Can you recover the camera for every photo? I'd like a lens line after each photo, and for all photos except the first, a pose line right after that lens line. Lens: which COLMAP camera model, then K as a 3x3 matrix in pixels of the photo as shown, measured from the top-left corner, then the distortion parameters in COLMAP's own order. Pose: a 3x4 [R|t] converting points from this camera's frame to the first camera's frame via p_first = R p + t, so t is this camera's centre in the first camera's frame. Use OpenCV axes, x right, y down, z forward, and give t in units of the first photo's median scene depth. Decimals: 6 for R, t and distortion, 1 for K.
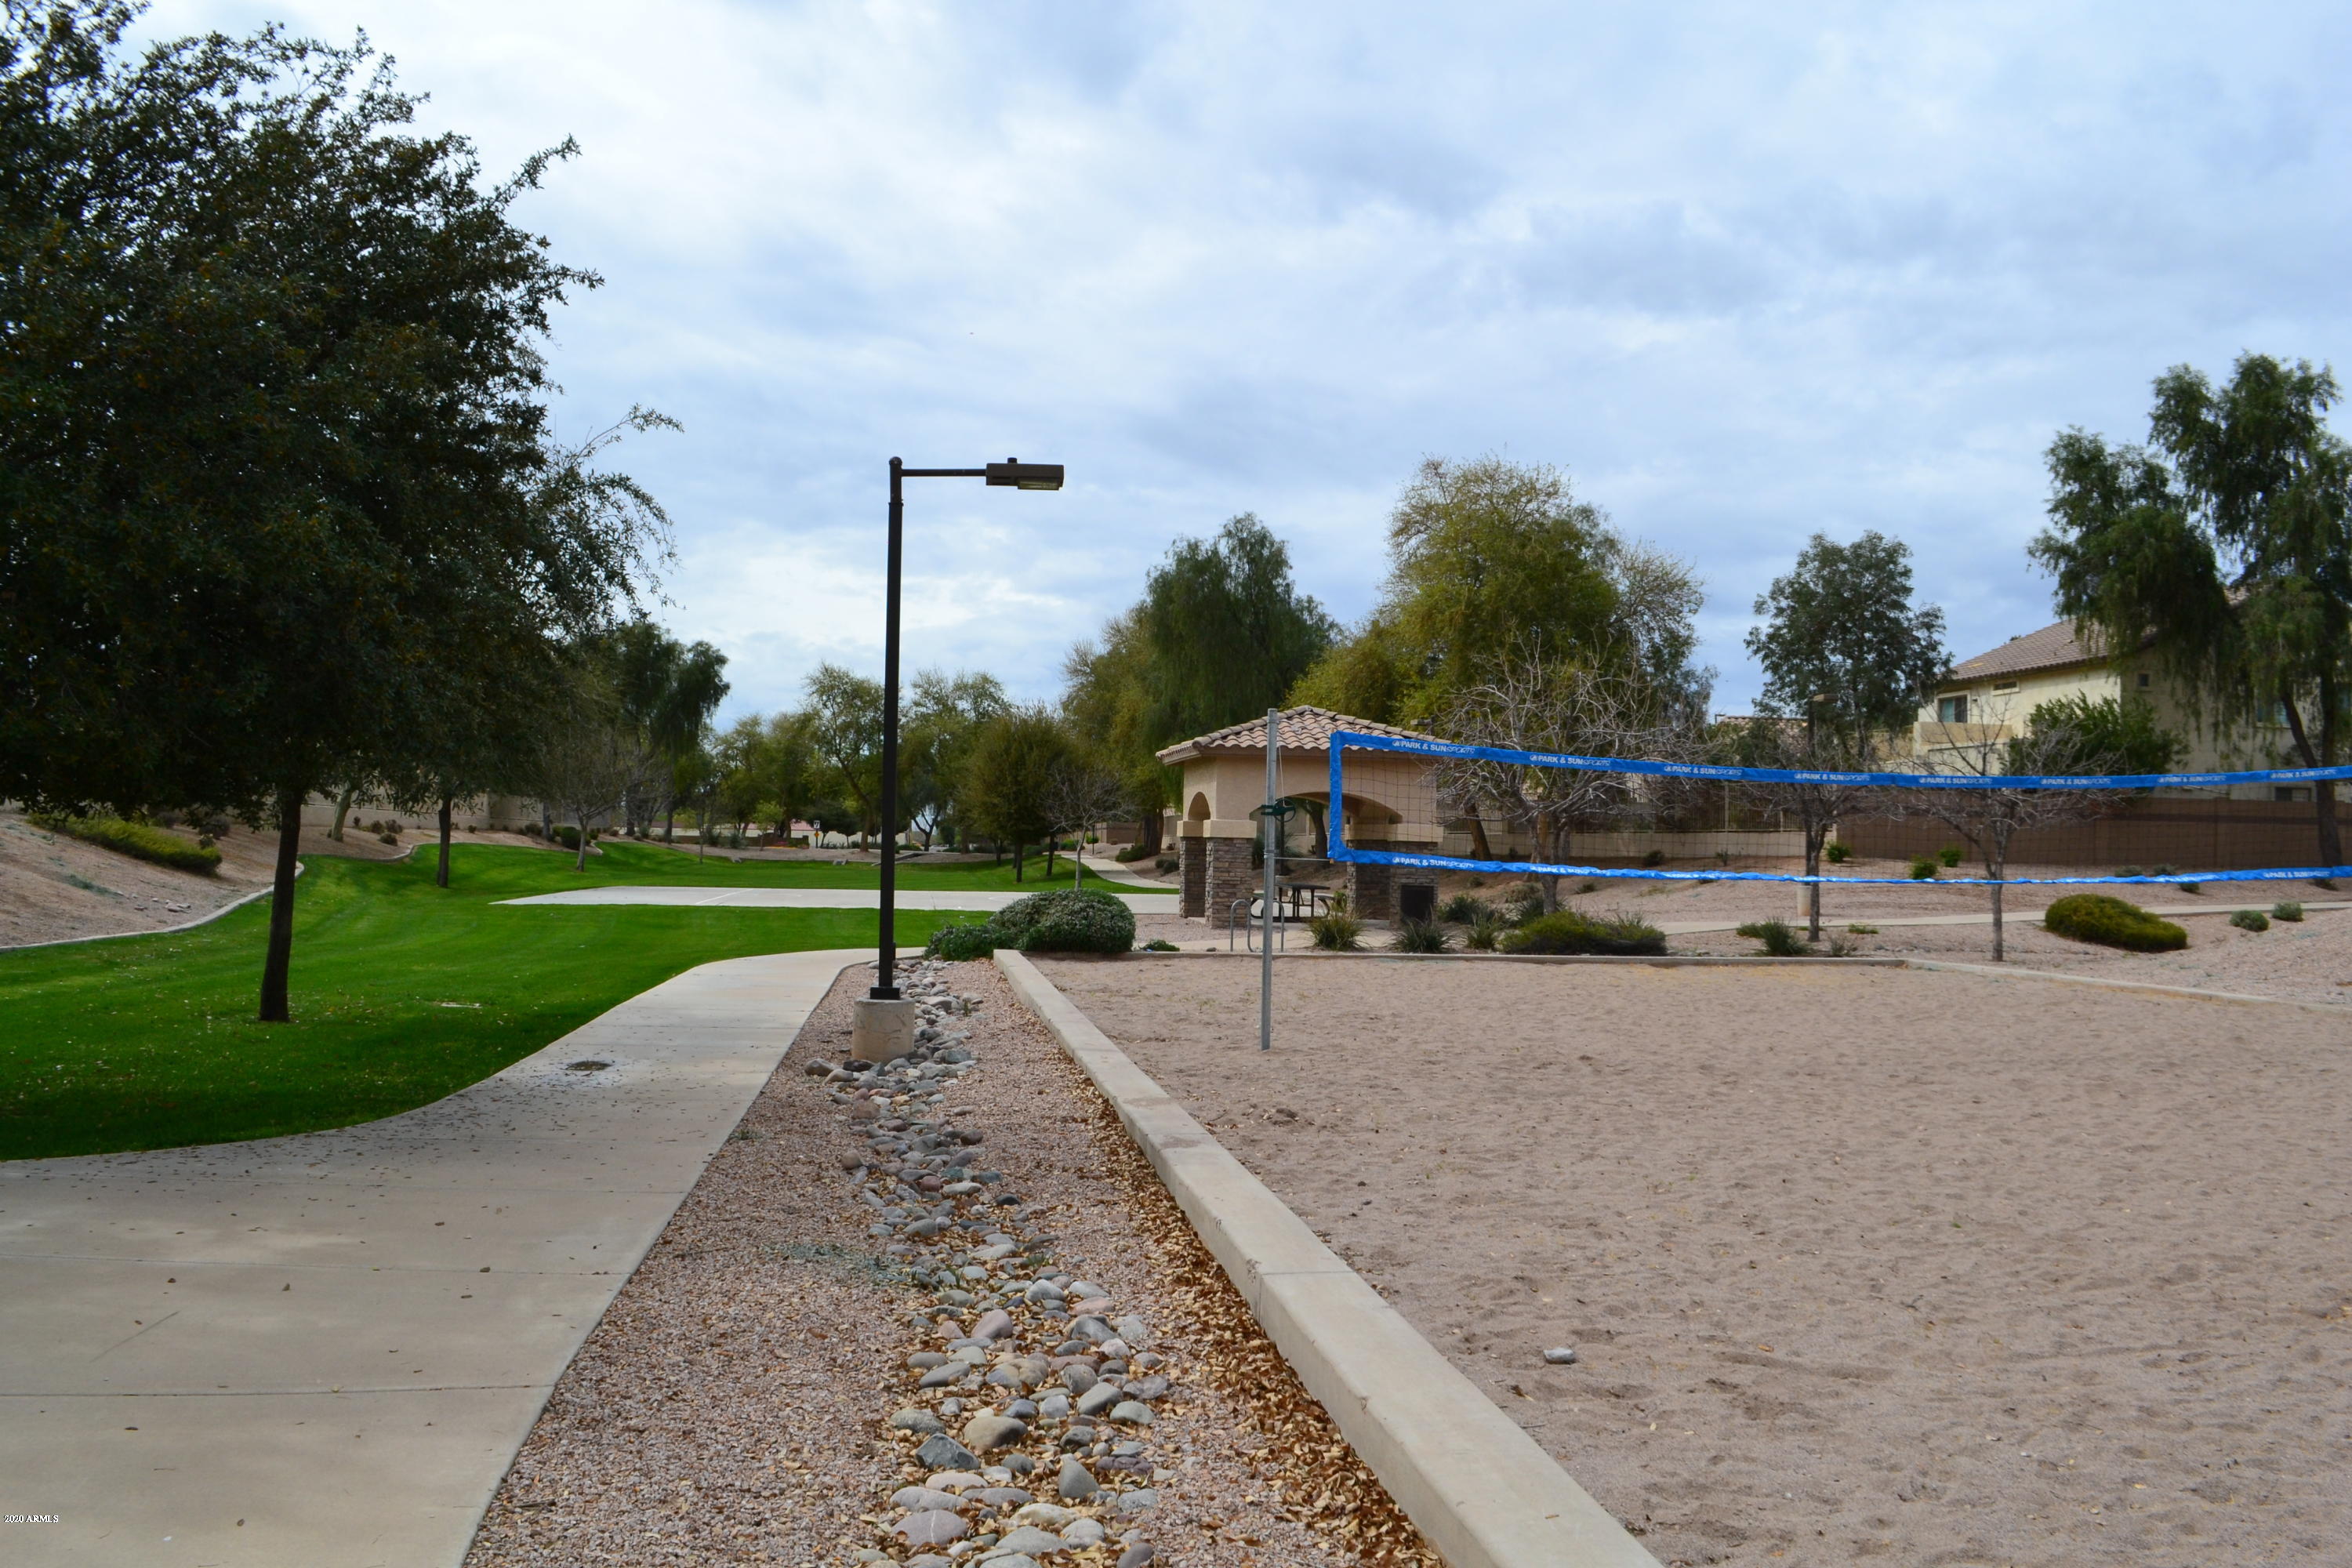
lens RADIAL K [[1830.9, 0, 1188.1], [0, 1830.9, 805.2], [0, 0, 1]] dist [-0.074578, -0.008067]
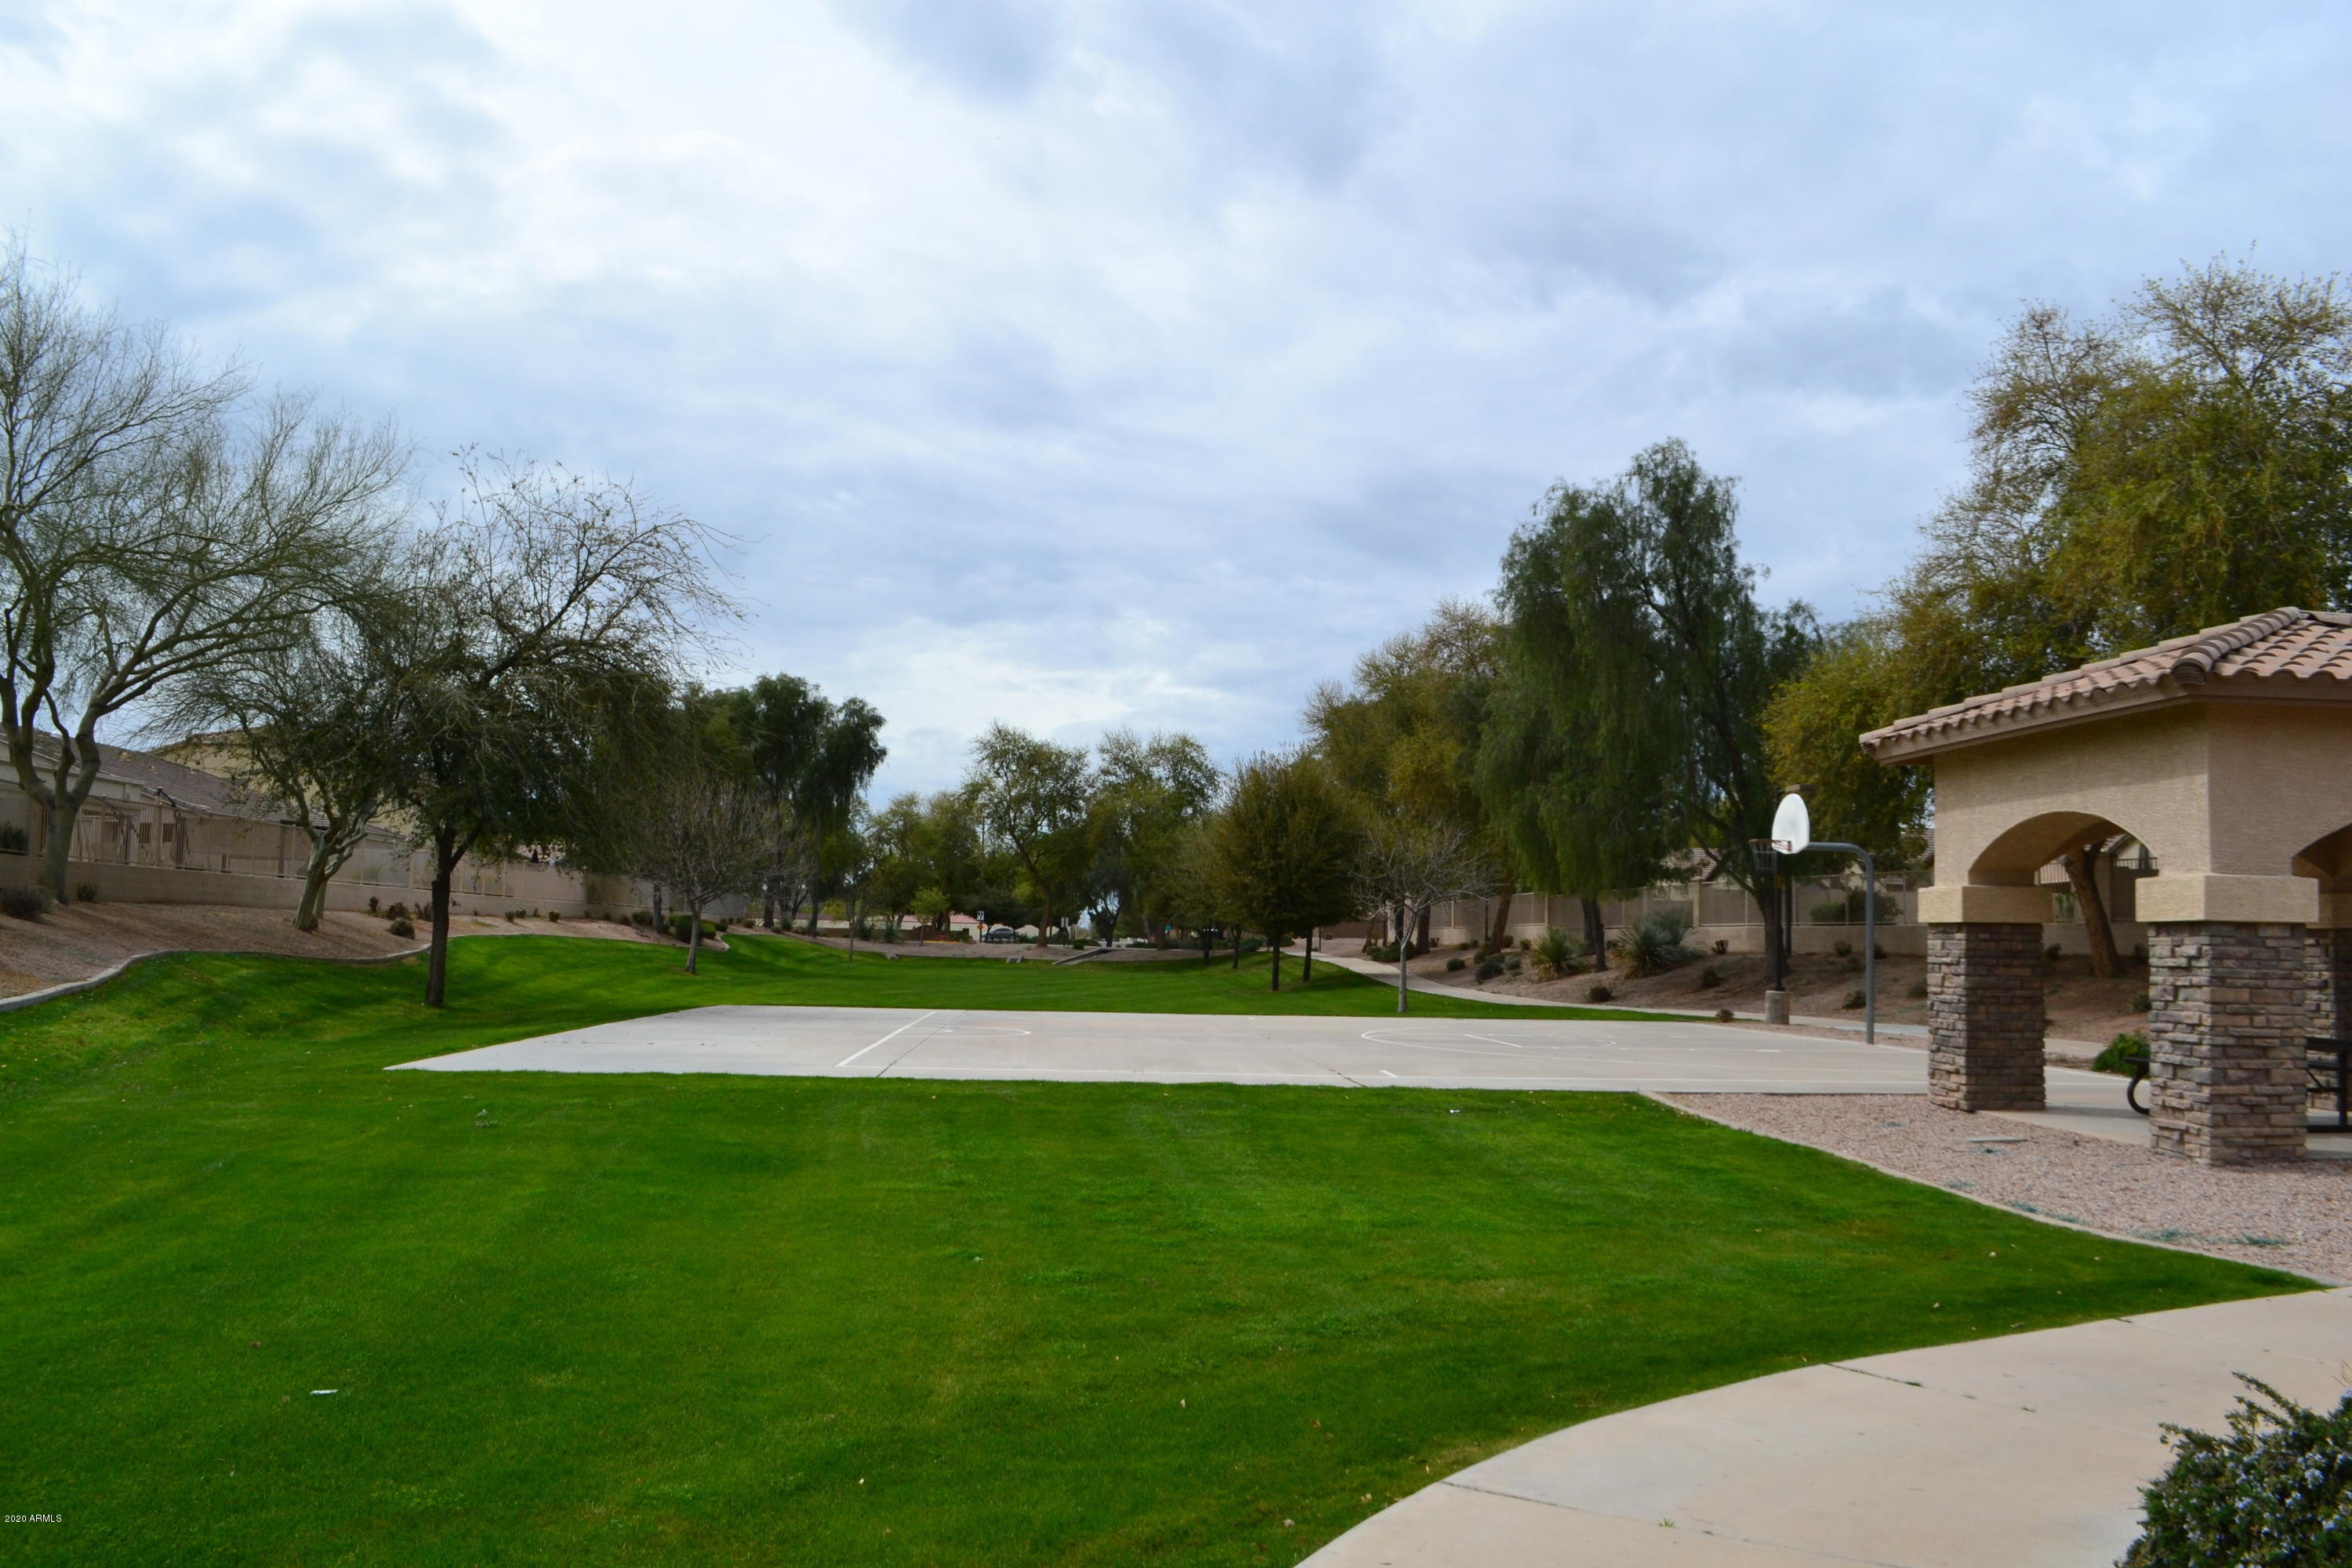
lens RADIAL K [[1830.9, 0, 1178.8], [0, 1830.9, 773.3], [0, 0, 1]] dist [-0.074578, -0.008067]
pose [[0.996467, -0.004907, -0.083843, -0.044010], [-0.000865, 0.997639, -0.068672, 0.003319], [0.083982, 0.068501, 0.994110, 0.163515]]
